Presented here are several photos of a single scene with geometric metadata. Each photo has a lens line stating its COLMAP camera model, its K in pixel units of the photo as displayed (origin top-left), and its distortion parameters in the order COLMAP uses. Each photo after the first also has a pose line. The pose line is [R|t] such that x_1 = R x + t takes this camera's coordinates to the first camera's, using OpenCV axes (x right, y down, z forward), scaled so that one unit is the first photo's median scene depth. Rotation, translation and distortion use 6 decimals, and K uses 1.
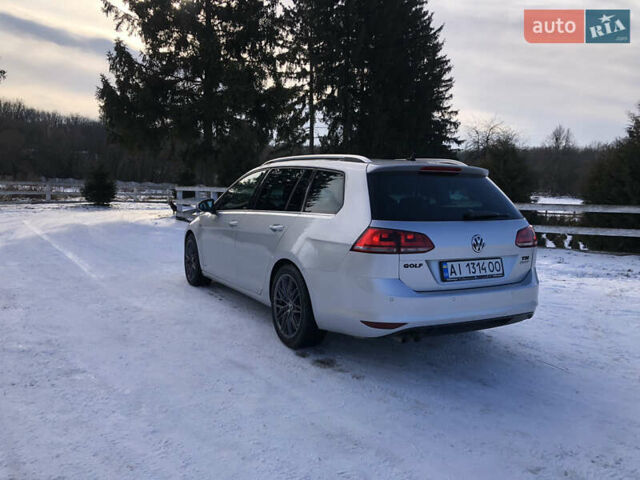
lens RADIAL K [[522.4, 0, 318.5], [0, 522.4, 240.8], [0, 0, 1]] dist [0.027291, -0.008368]
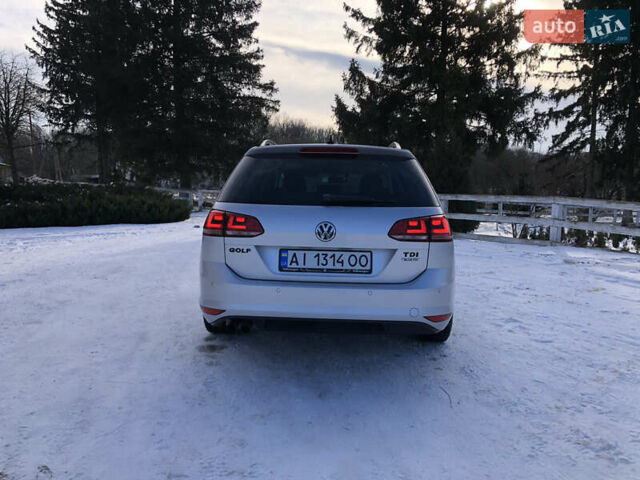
lens RADIAL K [[522.4, 0, 322.3], [0, 522.4, 237.4], [0, 0, 1]] dist [0.027291, -0.008368]
pose [[0.863683, 0.039187, -0.502510, 0.718791], [-0.054775, 0.998366, -0.016290, 0.029110], [0.501051, 0.041594, 0.864418, 0.239328]]
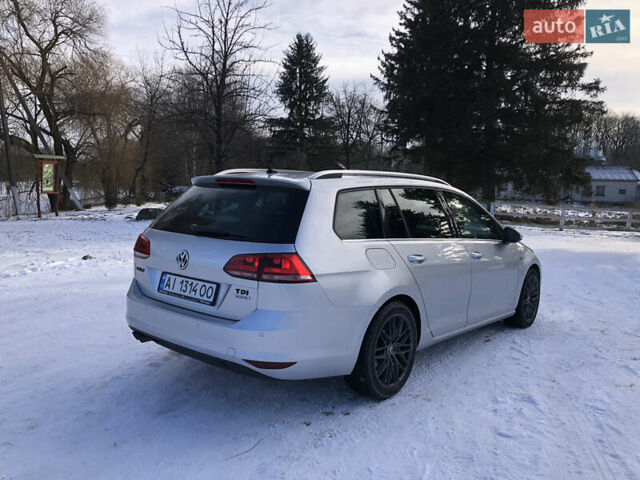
lens RADIAL K [[522.4, 0, 314.1], [0, 522.4, 241.0], [0, 0, 1]] dist [0.027291, -0.008368]
pose [[0.382880, 0.081209, -0.920222, 1.205120], [-0.130080, 0.990943, 0.033327, -0.085961], [0.914594, 0.106942, 0.389976, 0.827527]]
